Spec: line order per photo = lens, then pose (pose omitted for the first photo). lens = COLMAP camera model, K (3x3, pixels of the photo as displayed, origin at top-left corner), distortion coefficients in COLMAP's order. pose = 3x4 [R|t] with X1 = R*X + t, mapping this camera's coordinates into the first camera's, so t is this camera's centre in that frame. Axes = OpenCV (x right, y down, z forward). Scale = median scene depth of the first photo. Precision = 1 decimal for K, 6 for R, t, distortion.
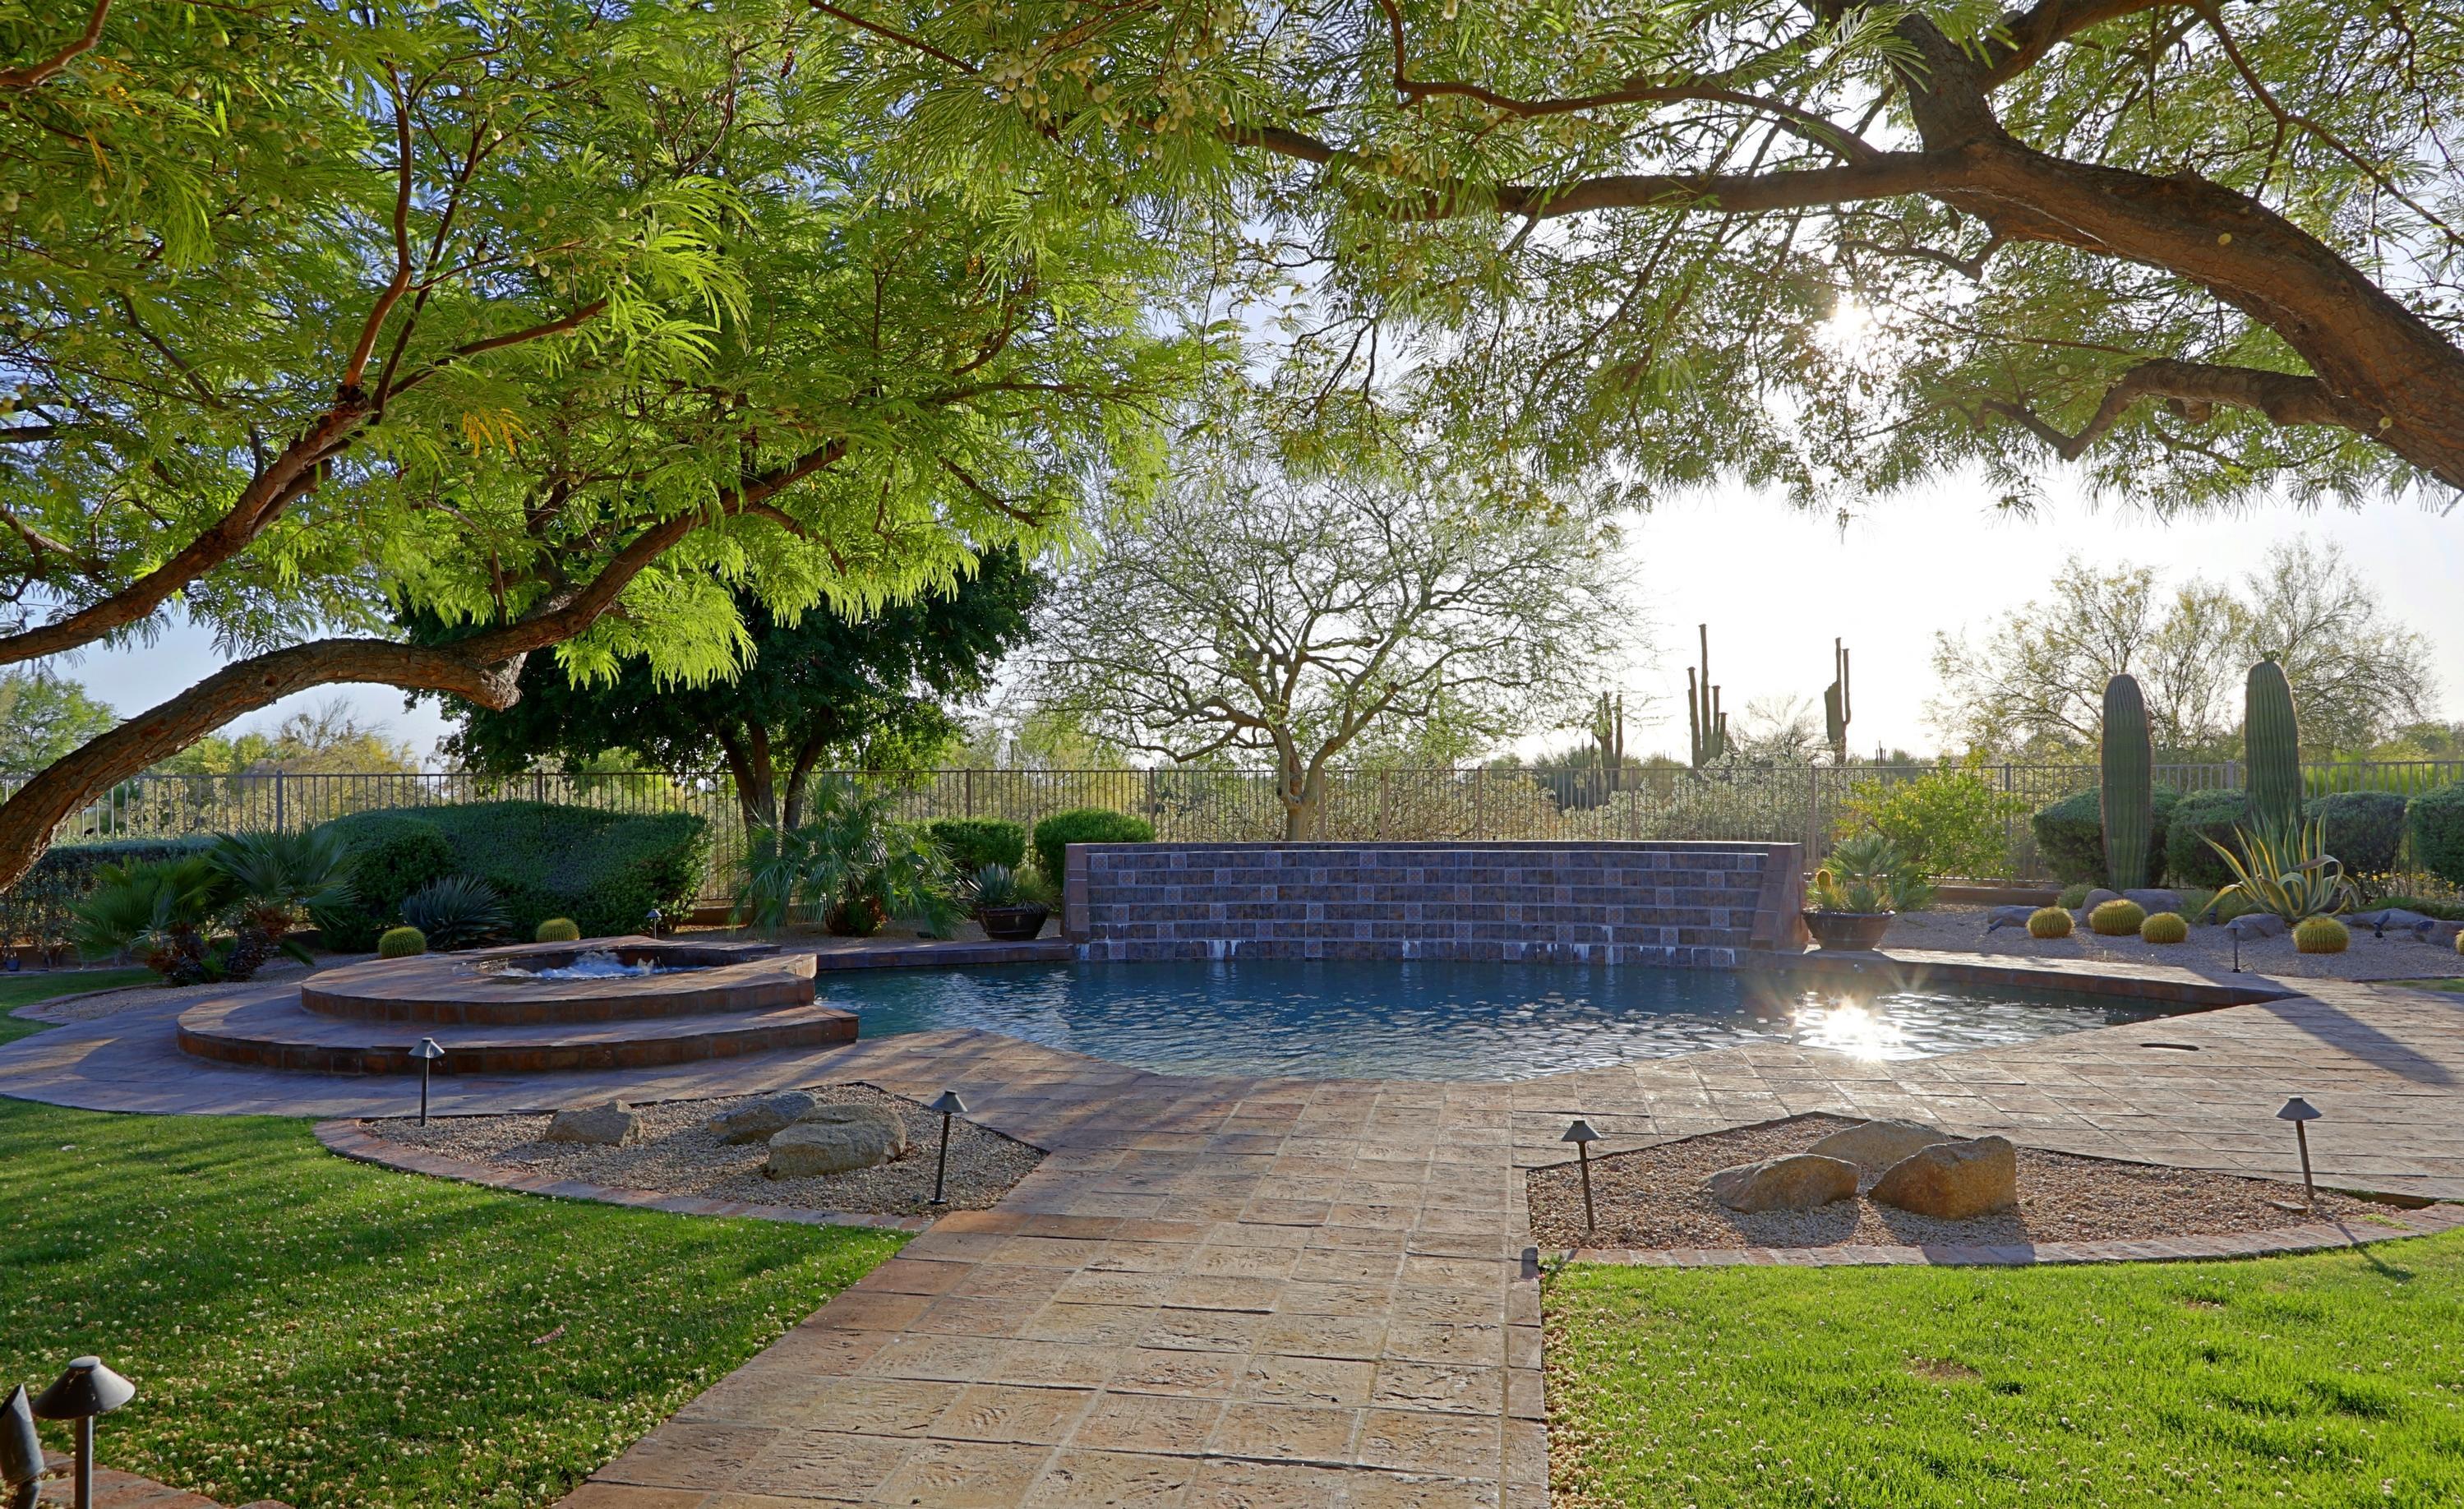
lens RADIAL K [[1715.6, 0, 1237.8], [0, 1715.6, 757.7], [0, 0, 1]] dist [-0.001587, -0.000061]
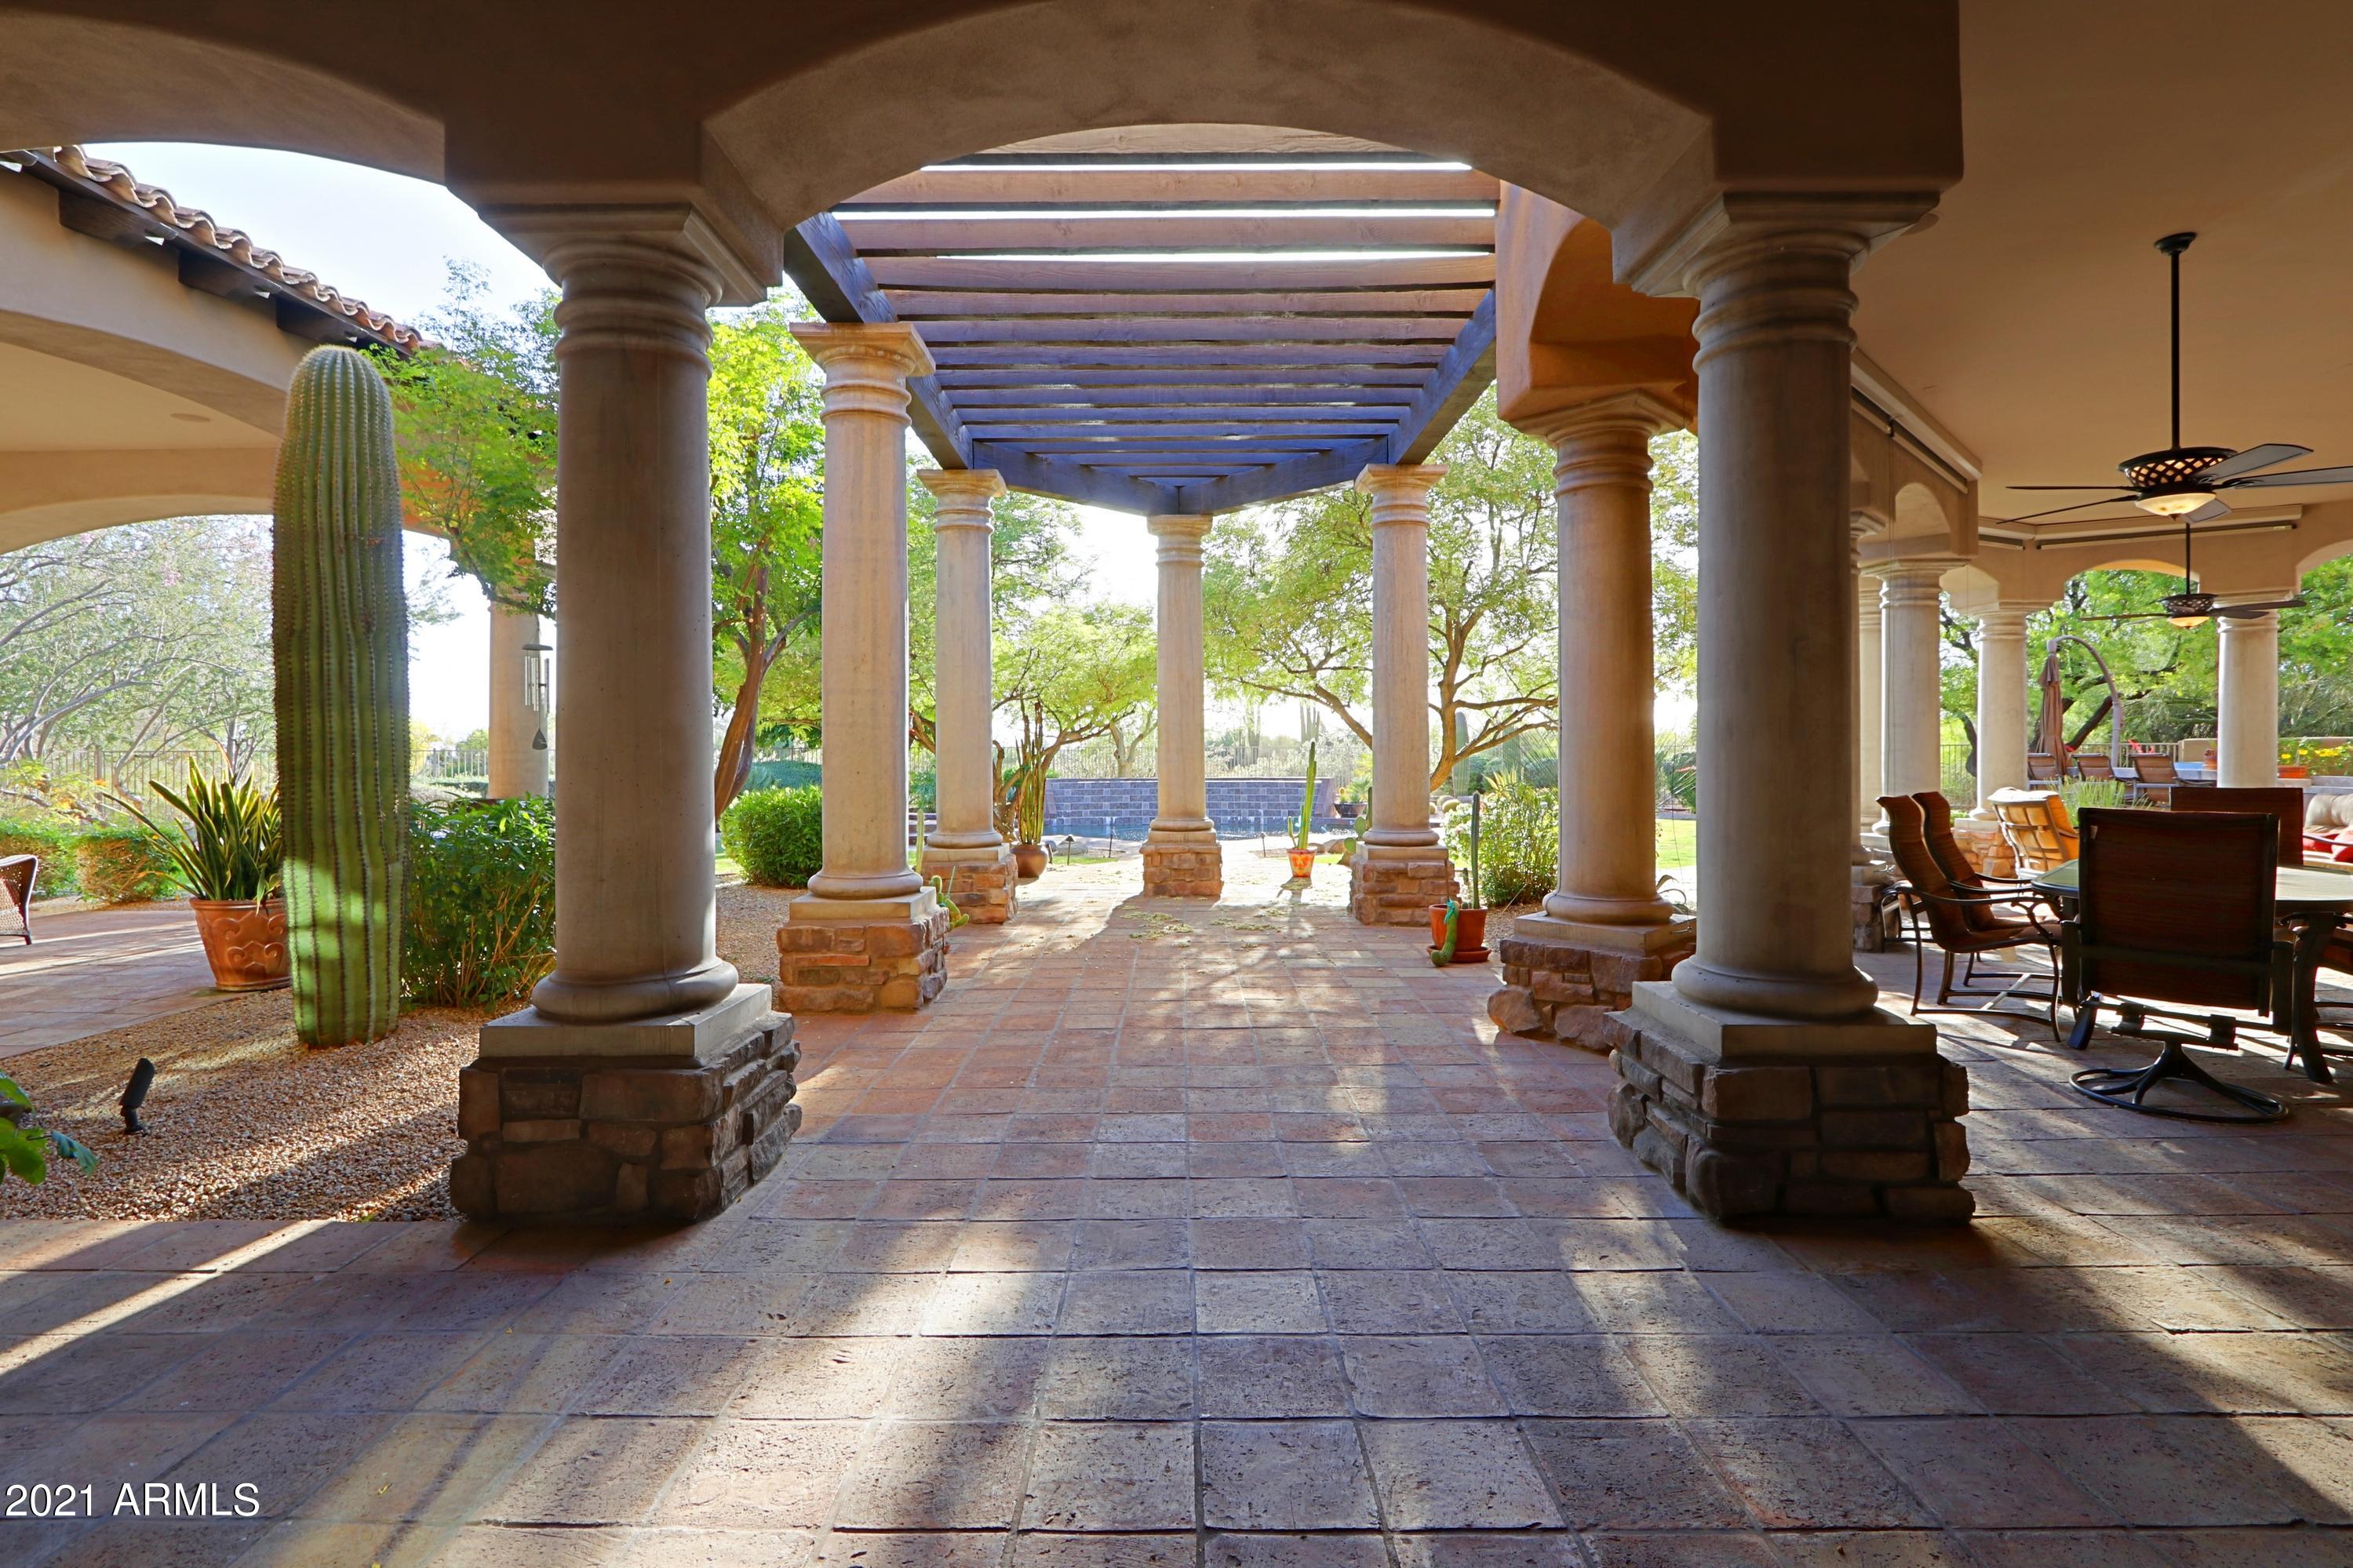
lens RADIAL K [[1105.0, 0, 1172.5], [0, 1105.0, 775.6], [0, 0, 1]] dist [-0.014771, 0.000466]
pose [[0.989809, -0.002447, 0.142378, -0.134338], [-0.002668, 0.999358, 0.035728, -0.010607], [-0.142374, -0.035744, 0.989167, -0.549582]]
